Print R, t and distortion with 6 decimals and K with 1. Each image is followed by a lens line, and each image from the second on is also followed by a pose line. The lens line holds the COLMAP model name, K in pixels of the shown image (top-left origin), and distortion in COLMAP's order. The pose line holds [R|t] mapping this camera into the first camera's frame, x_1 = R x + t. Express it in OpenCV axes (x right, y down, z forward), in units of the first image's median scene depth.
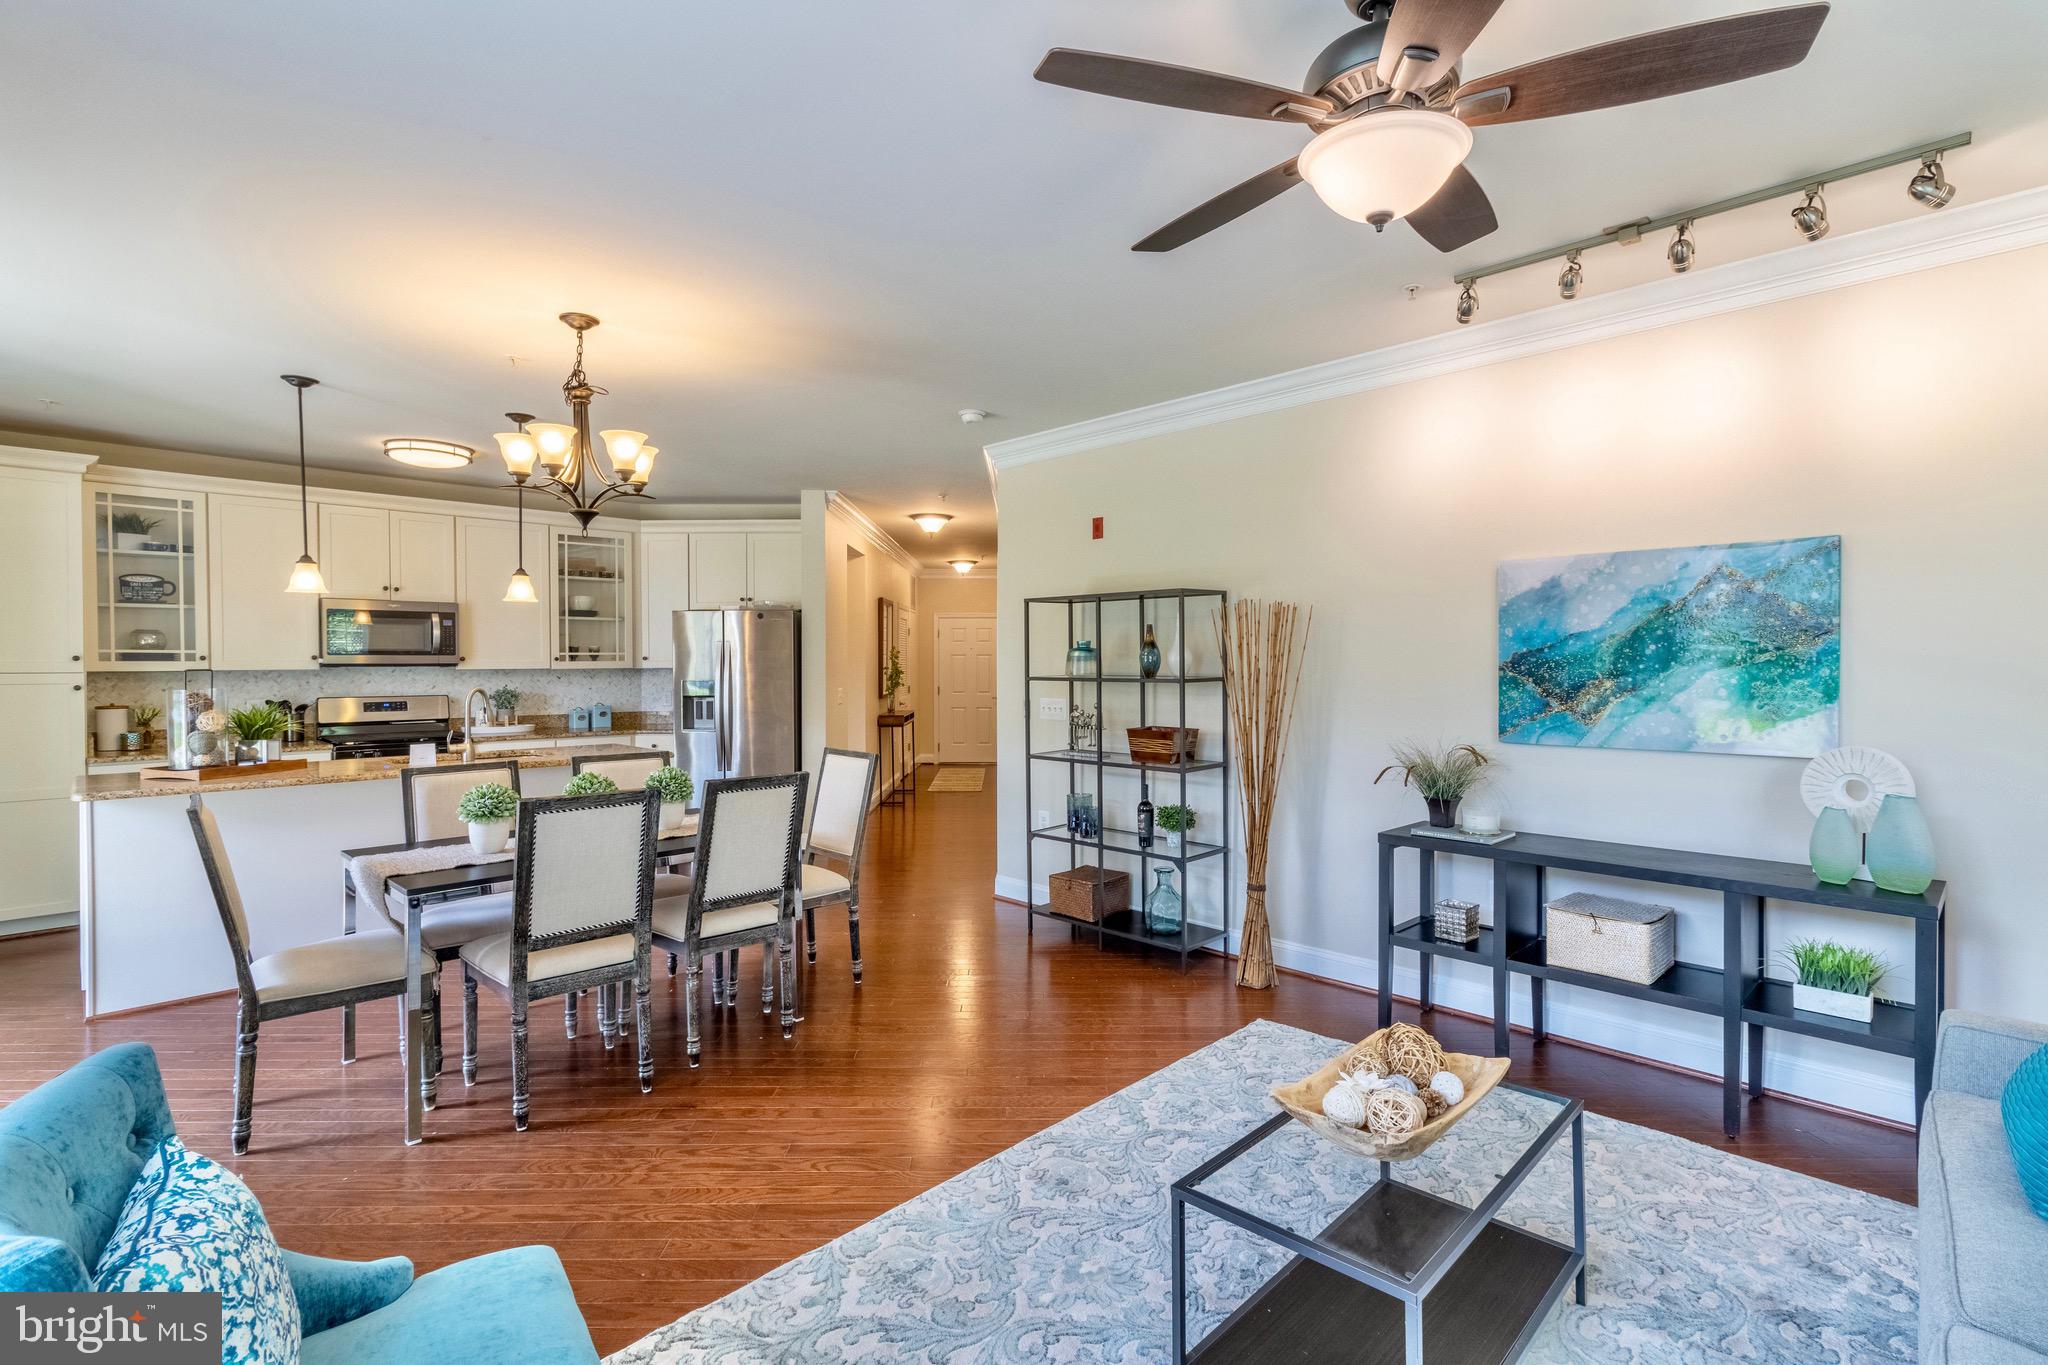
lens RADIAL K [[950.8, 0, 1024.6], [0, 950.8, 673.2], [0, 0, 1]] dist [0.000664, 0.000867]
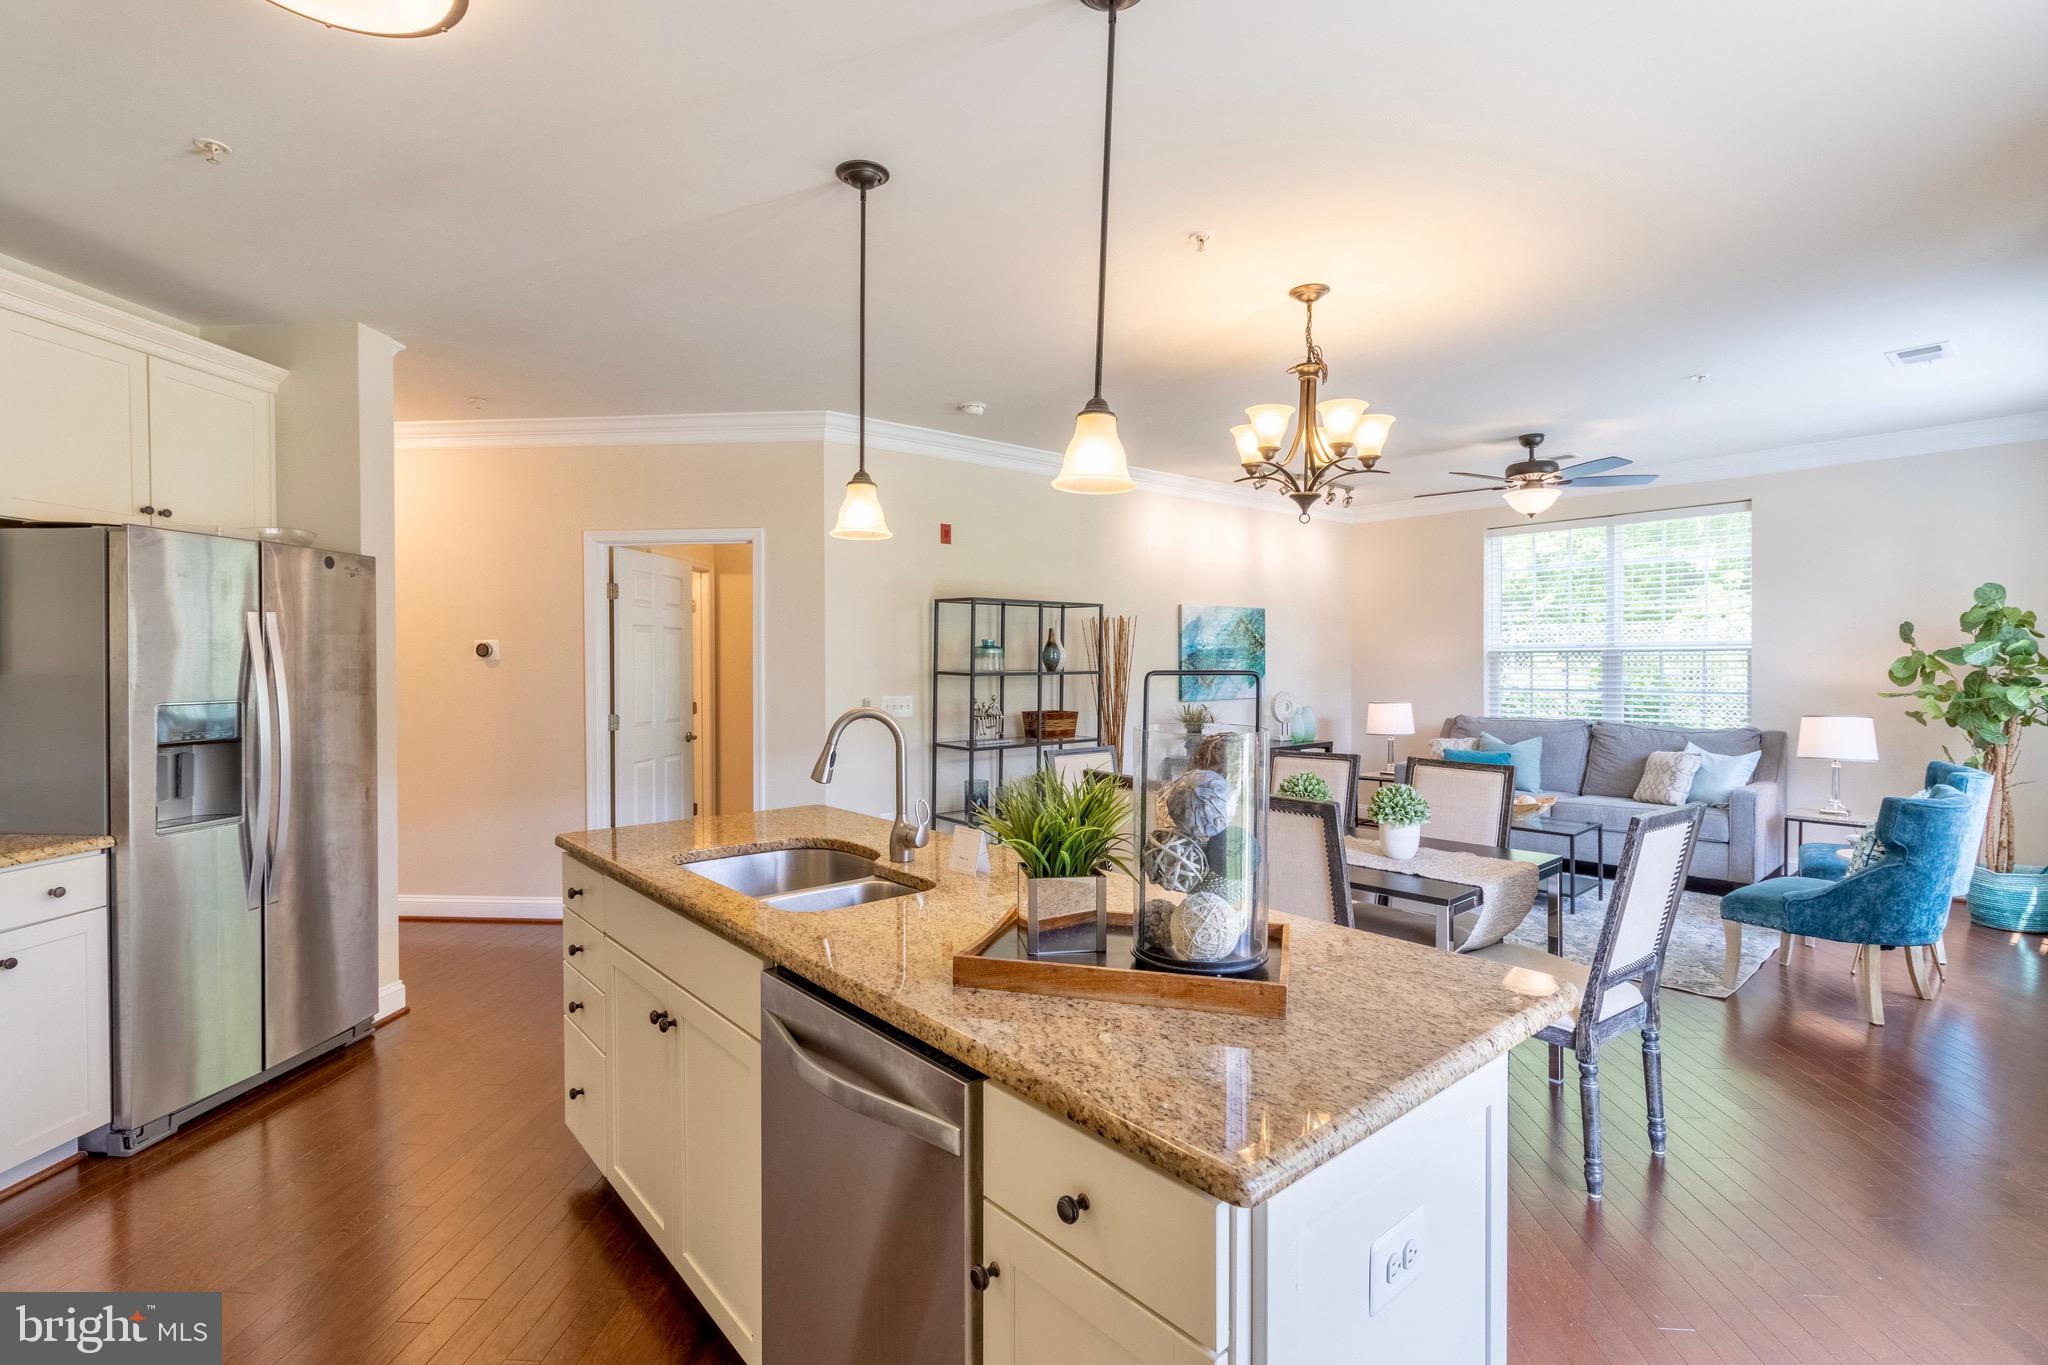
lens RADIAL K [[950.8, 0, 1015.9], [0, 950.8, 671.3], [0, 0, 1]] dist [0.000664, 0.000867]
pose [[0.078593, -0.010693, 0.996849, -0.916165], [0.014915, 0.999843, 0.009549, -0.006212], [-0.996795, 0.014117, 0.078740, 0.778788]]
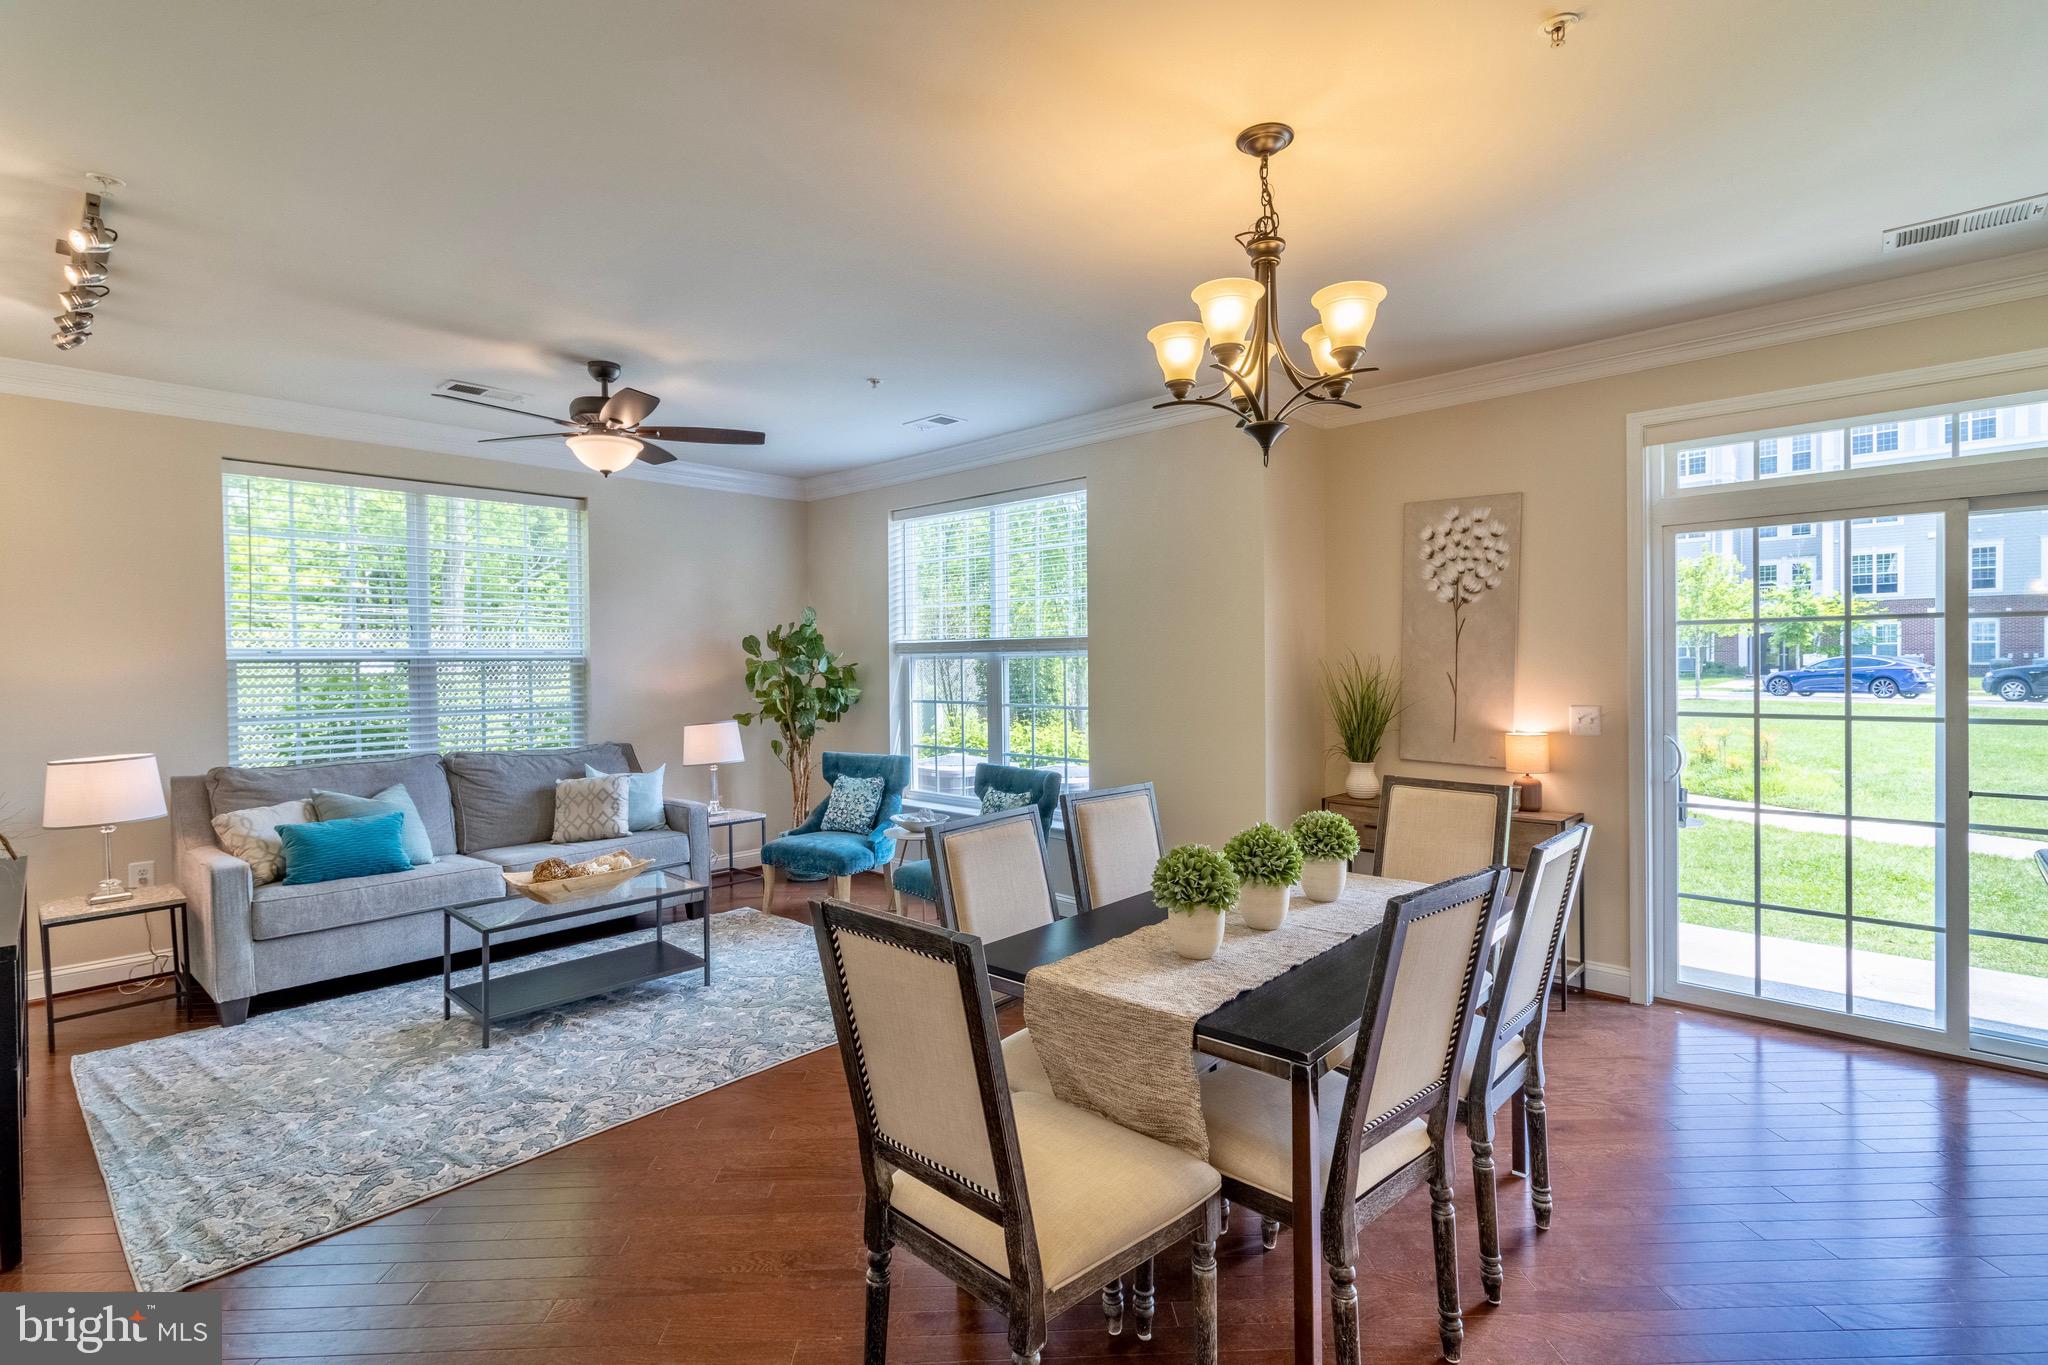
lens RADIAL K [[950.8, 0, 1020.8], [0, 950.8, 672.0], [0, 0, 1]] dist [0.000664, 0.000867]
pose [[-0.999365, 0.011766, -0.033629, -0.174156], [0.011072, 0.999723, 0.020747, -0.010878], [0.033864, 0.020362, -0.999219, 1.061966]]
